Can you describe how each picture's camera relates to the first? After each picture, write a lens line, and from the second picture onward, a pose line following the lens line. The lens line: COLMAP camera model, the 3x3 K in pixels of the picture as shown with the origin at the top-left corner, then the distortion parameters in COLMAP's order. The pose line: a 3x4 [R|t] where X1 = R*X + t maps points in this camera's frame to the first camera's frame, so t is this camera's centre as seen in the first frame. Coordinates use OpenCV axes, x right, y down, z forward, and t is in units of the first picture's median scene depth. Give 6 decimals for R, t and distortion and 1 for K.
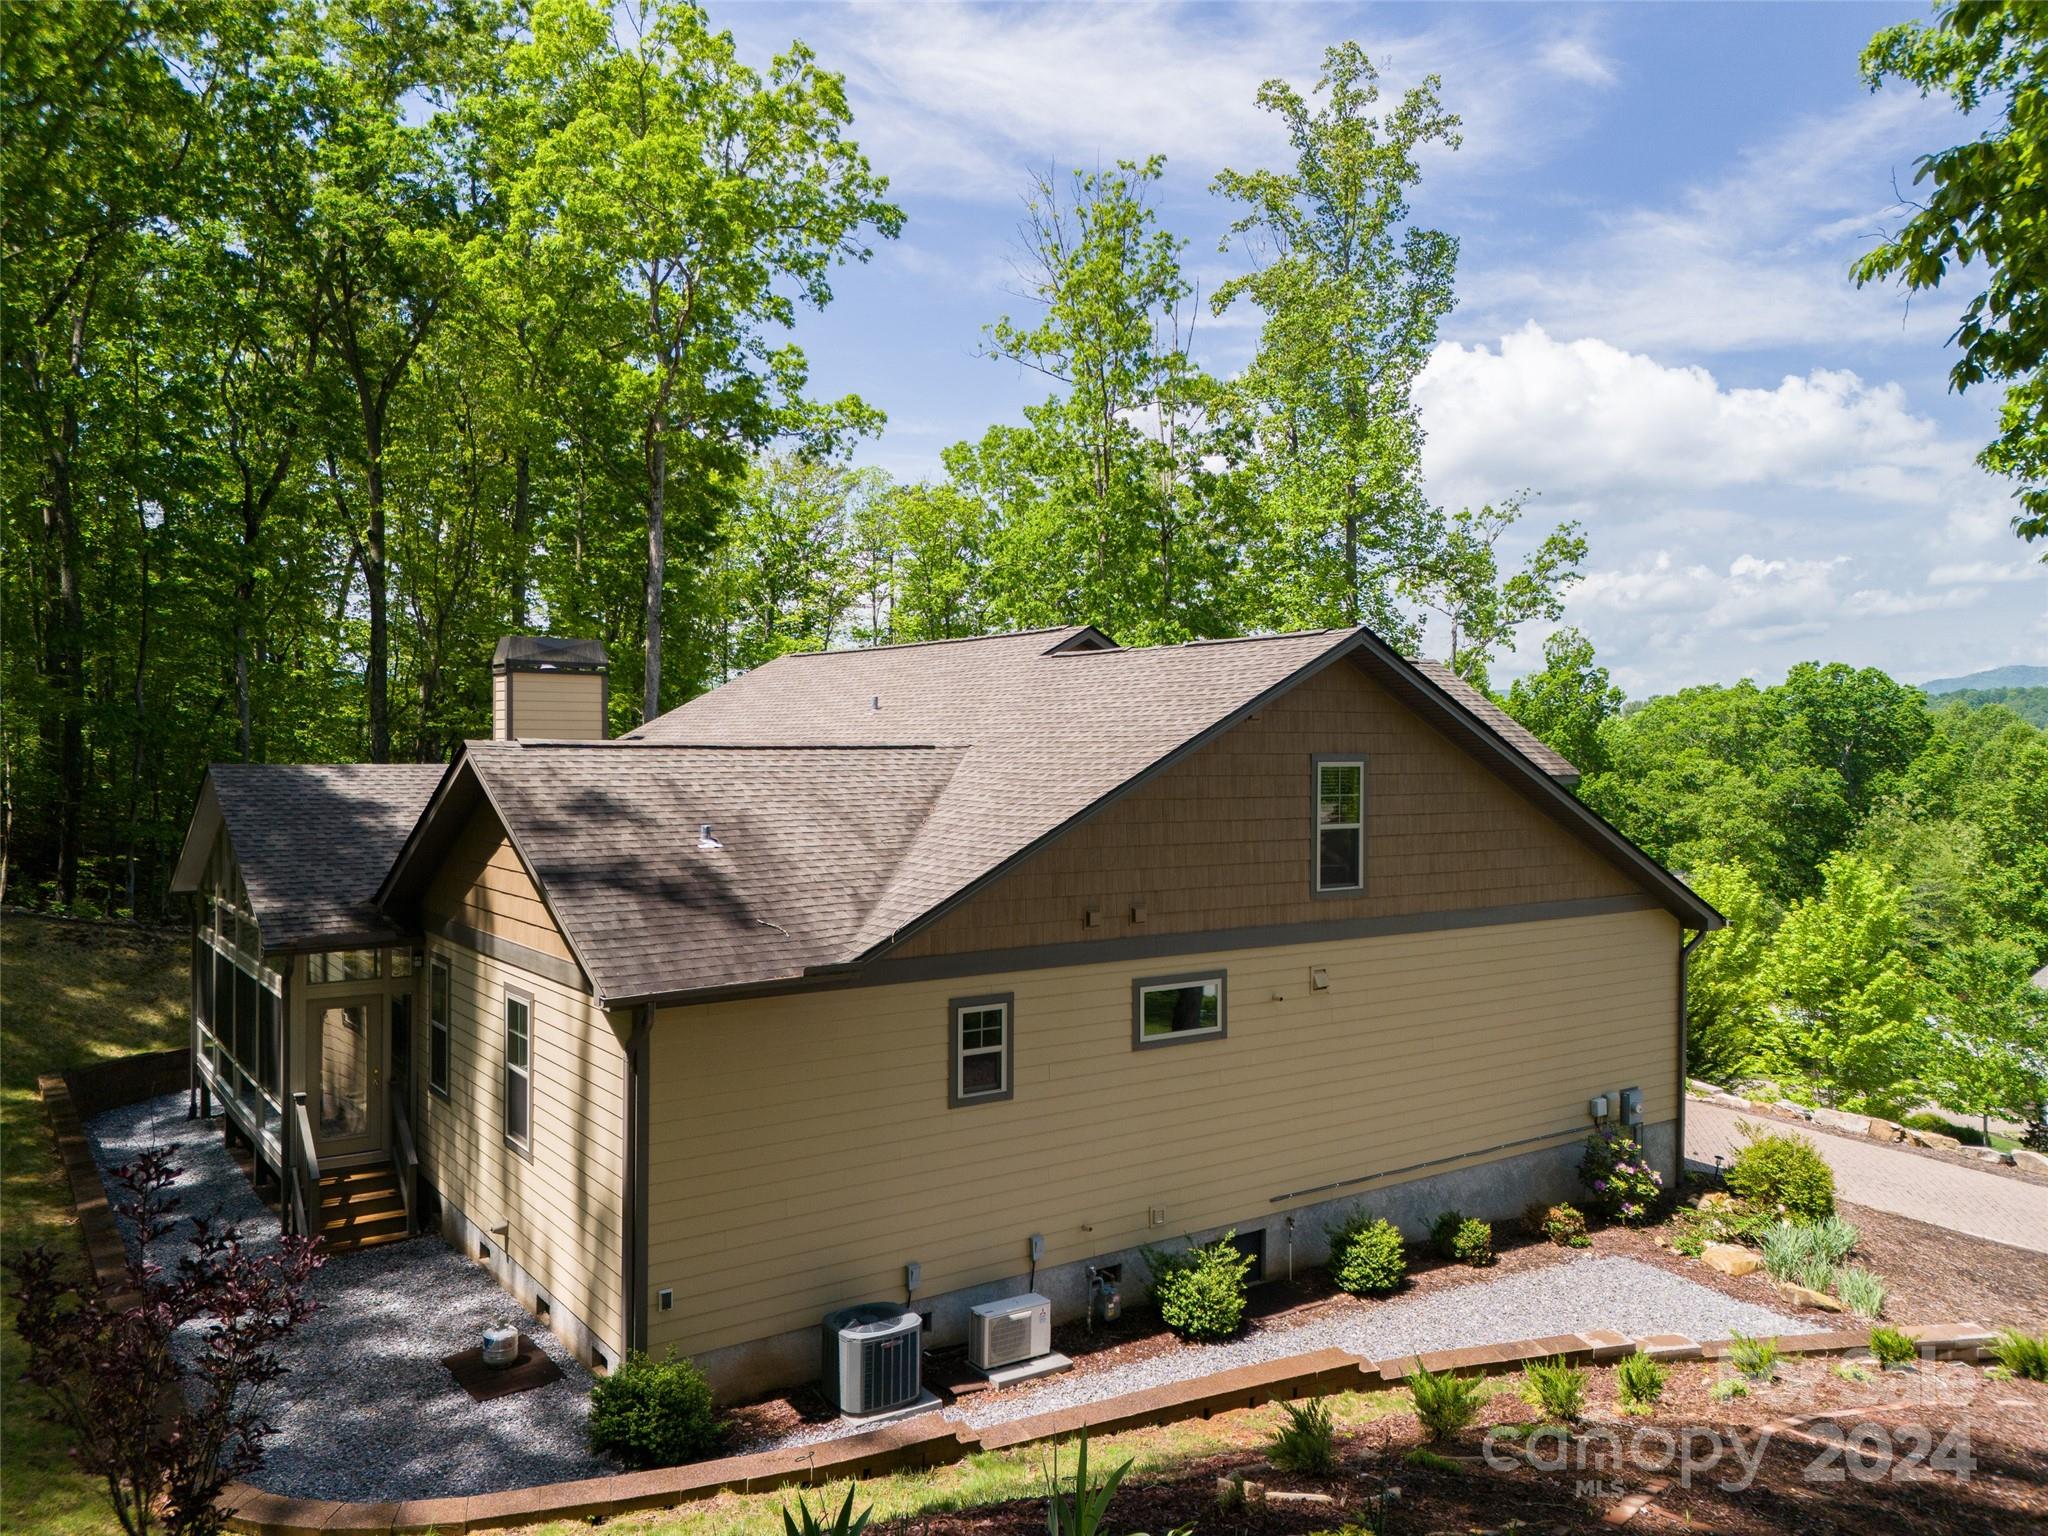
lens RADIAL K [[1509.1, 0, 1024.0], [0, 1509.1, 768.0], [0, 0, 1]] dist [0.086732, -0.079462]
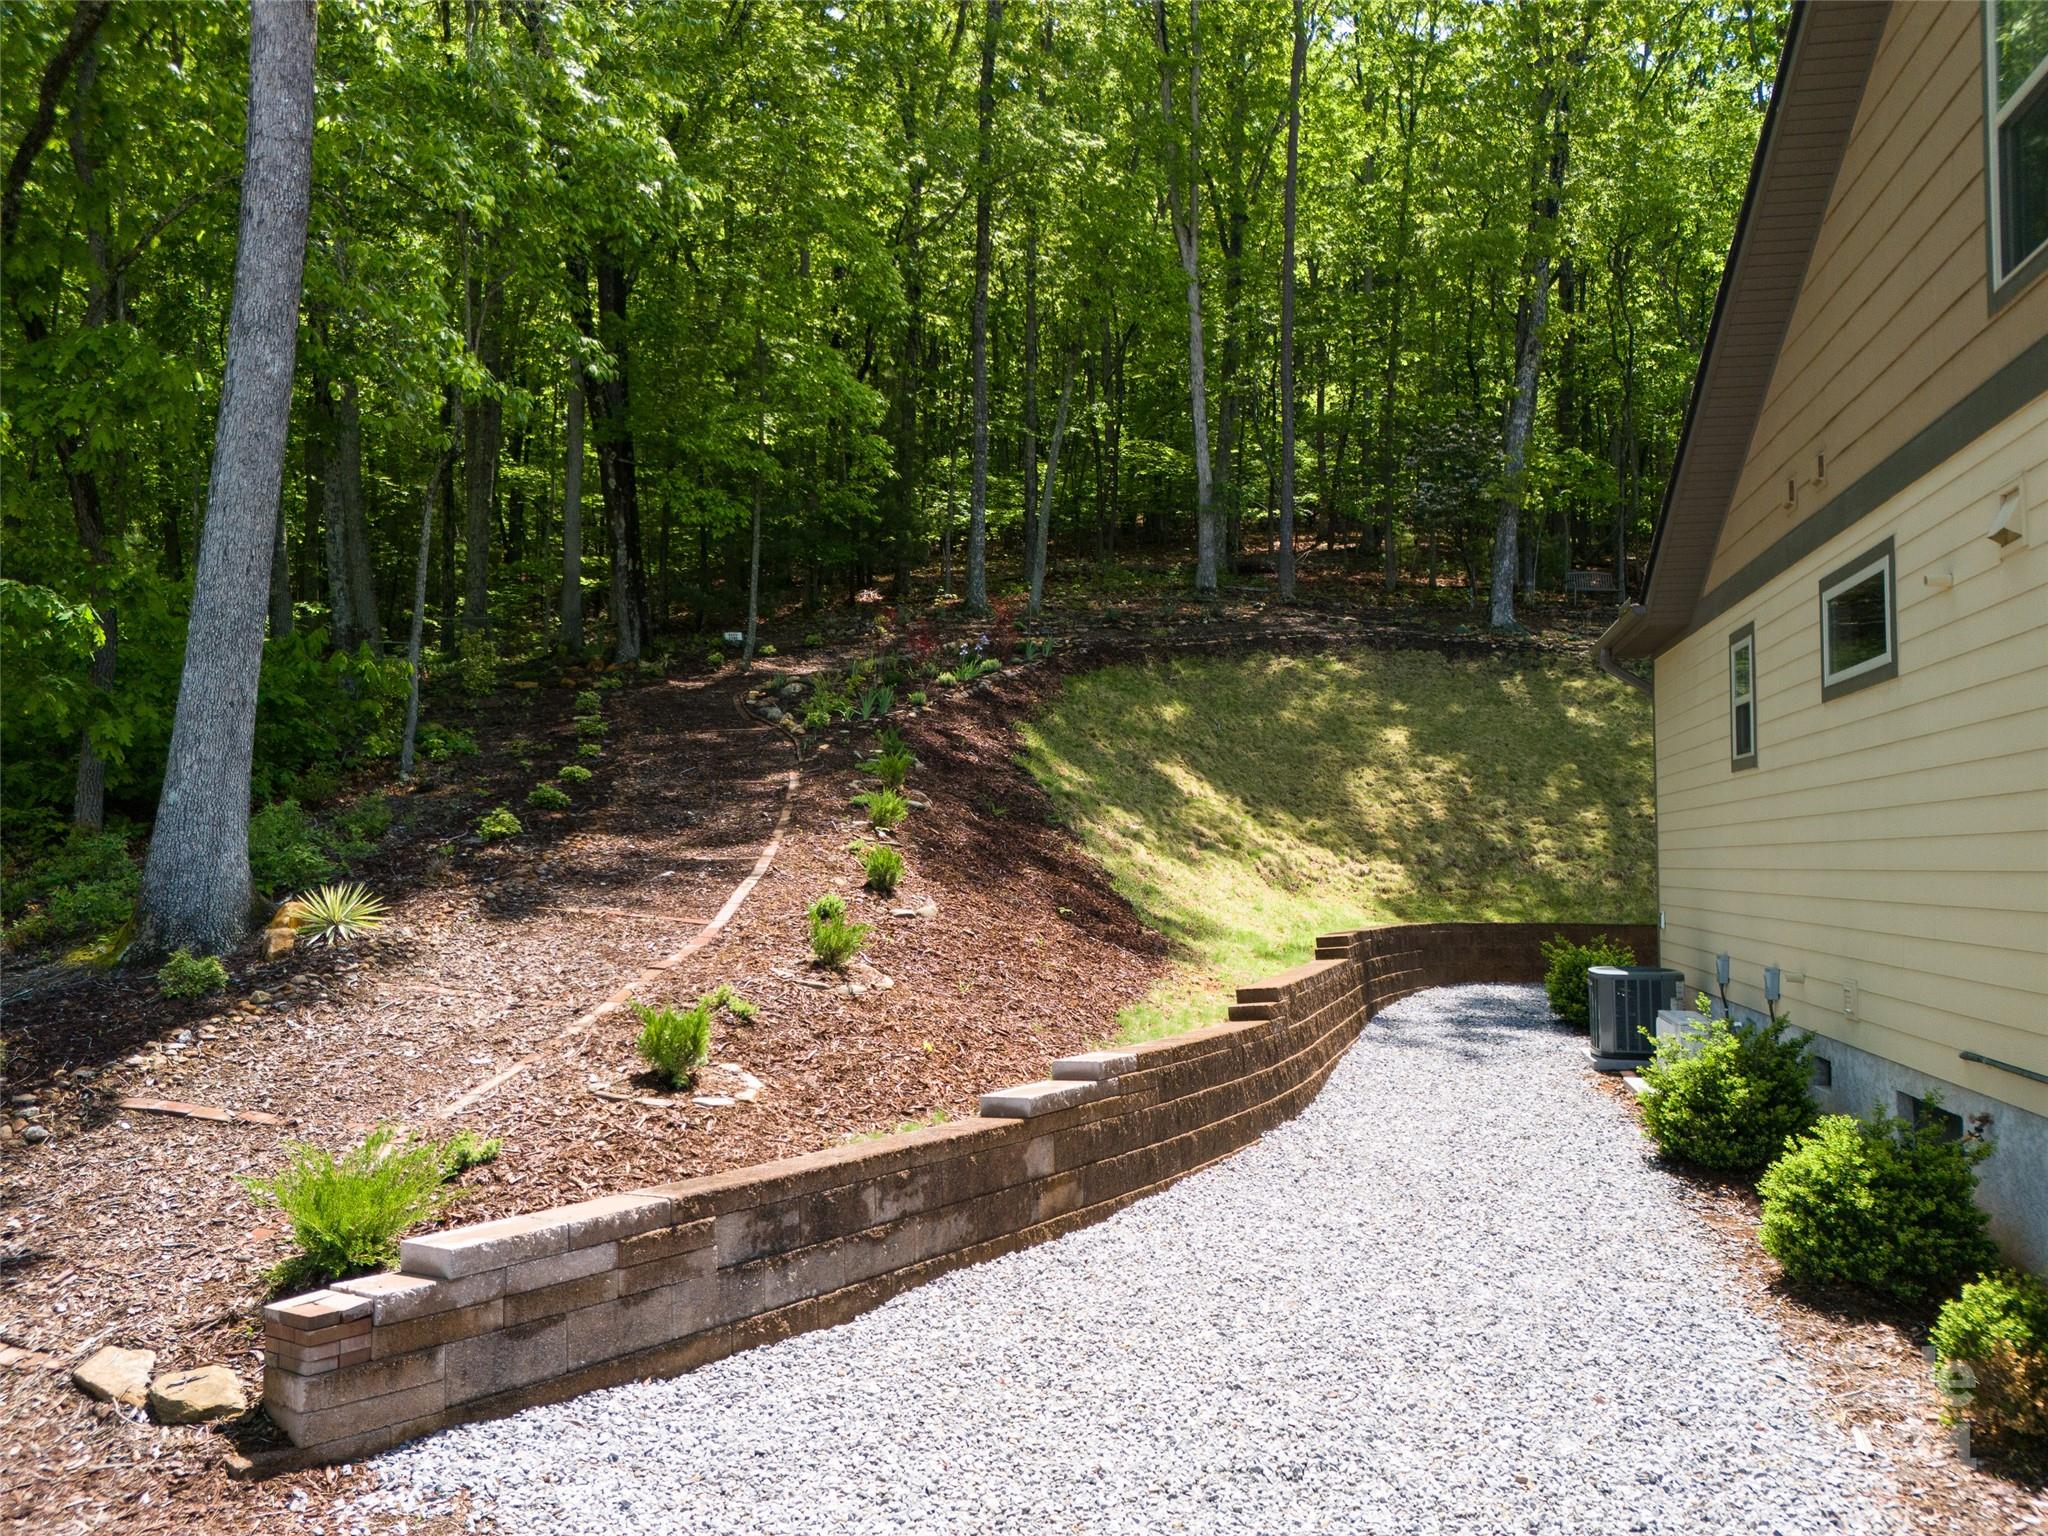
lens RADIAL K [[1509.1, 0, 1024.0], [0, 1509.1, 768.0], [0, 0, 1]] dist [0.086732, -0.079462]
pose [[-0.746375, -0.048367, -0.663766, 0.664213], [-0.012194, 0.998182, -0.059023, 0.240165], [0.665414, -0.035959, -0.745608, 1.182453]]
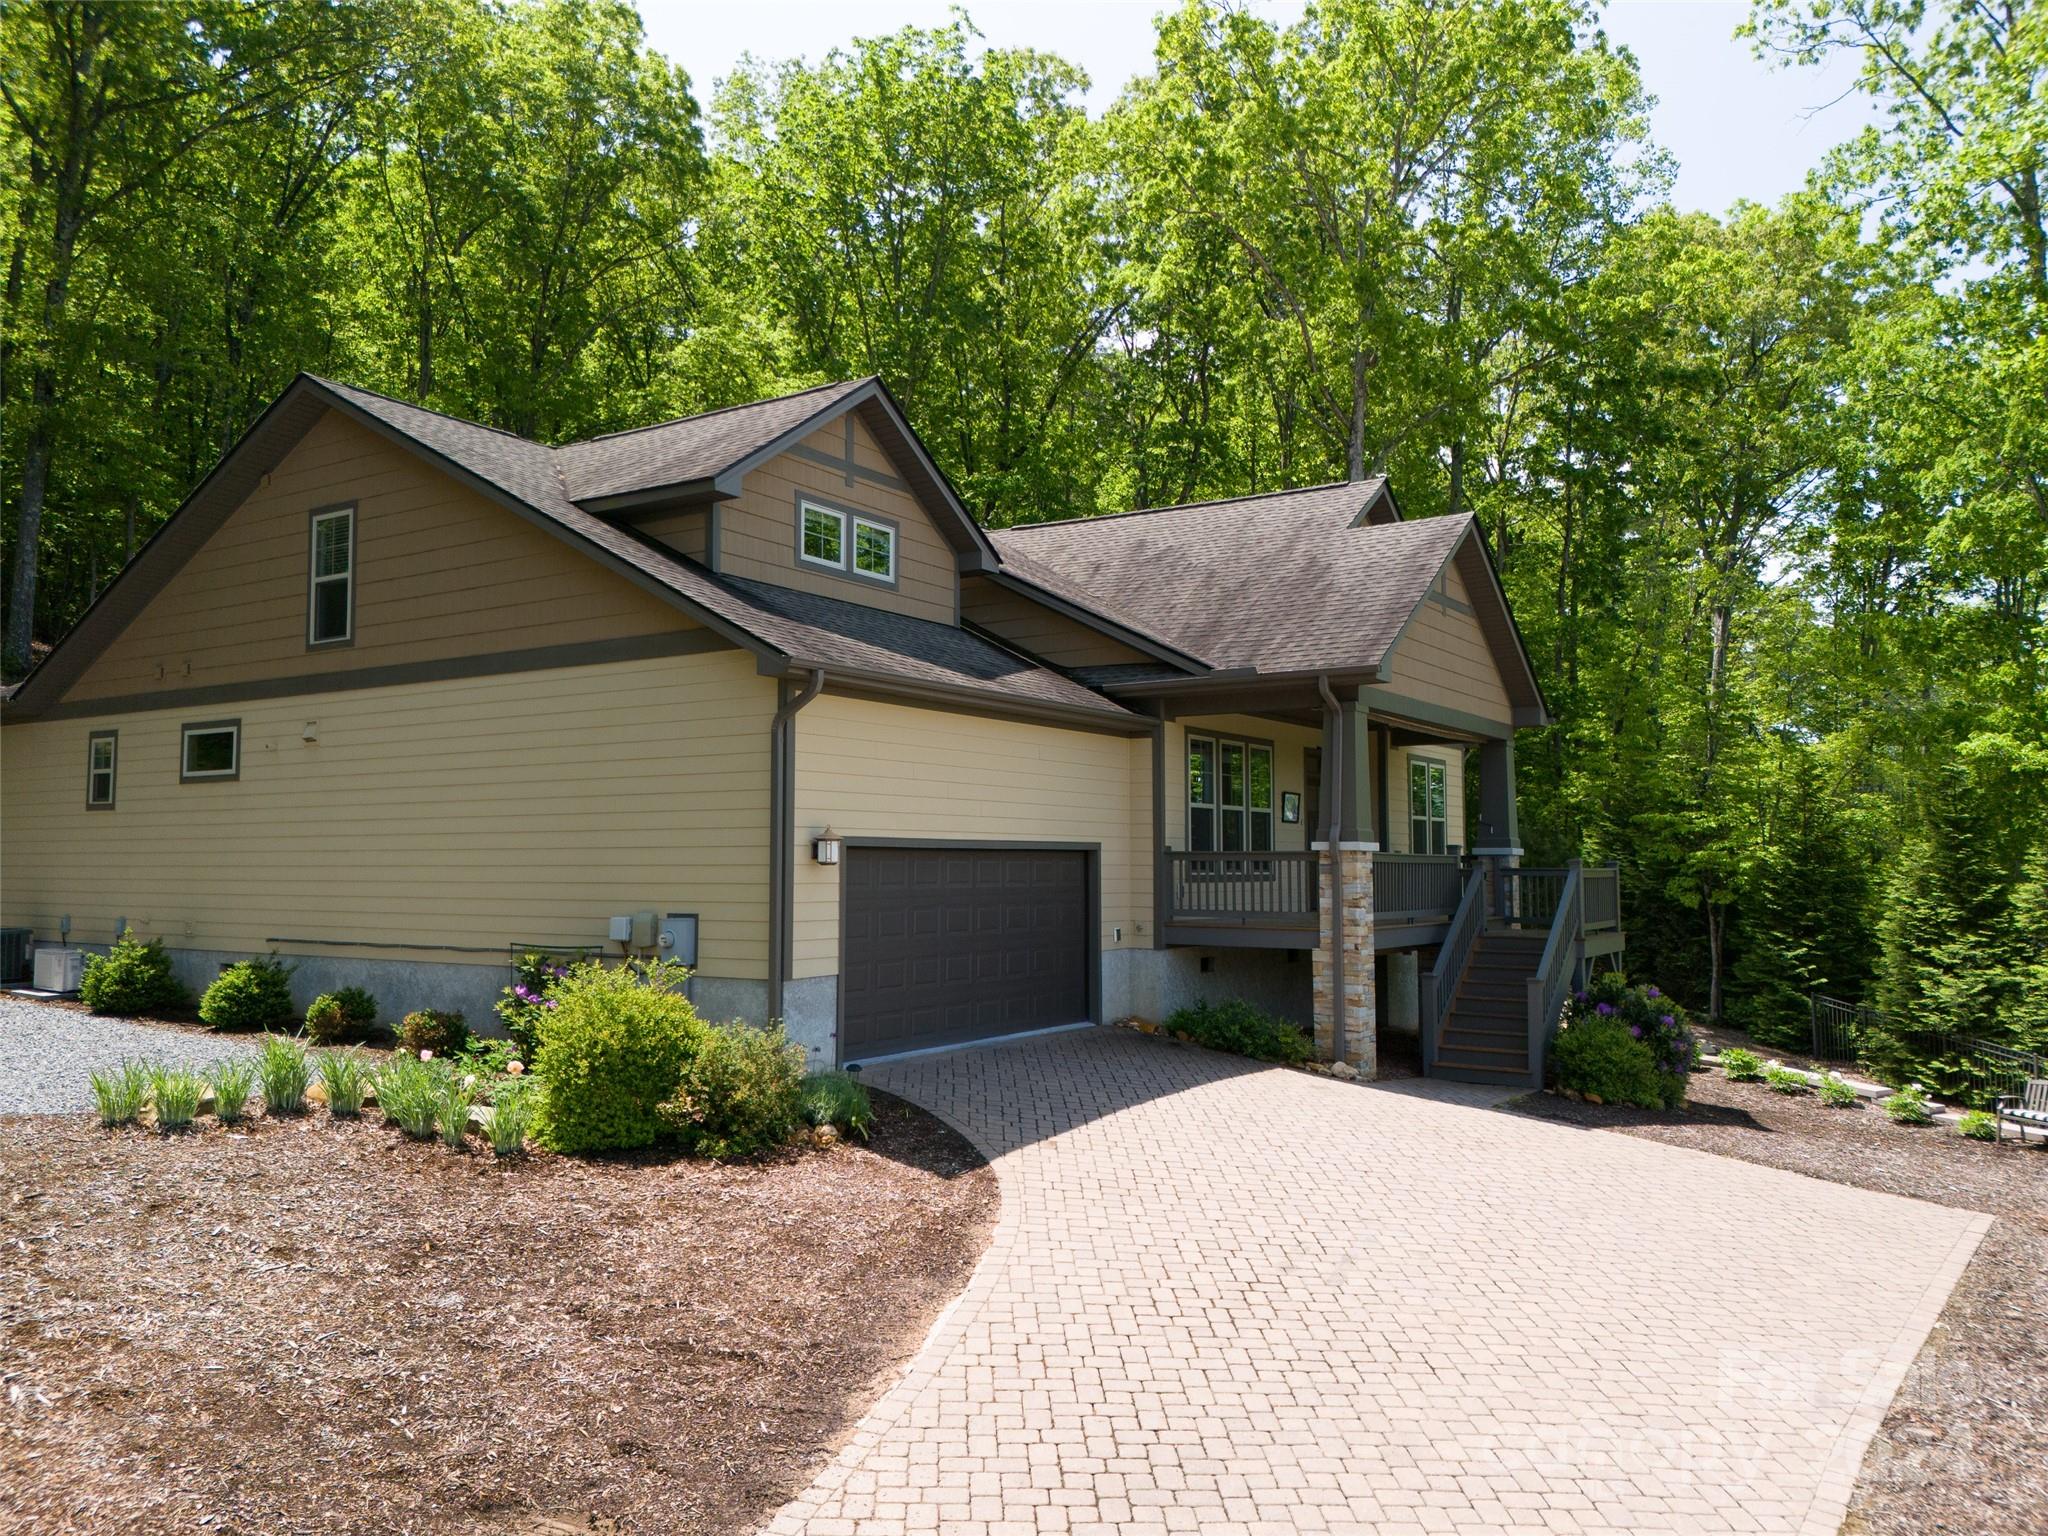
lens RADIAL K [[1509.1, 0, 1024.0], [0, 1509.1, 768.0], [0, 0, 1]] dist [0.086732, -0.079462]
pose [[0.349657, -0.063866, -0.934698, 1.372637], [-0.012042, 0.997285, -0.072647, 0.243423], [0.936800, 0.036658, 0.347939, 1.149194]]
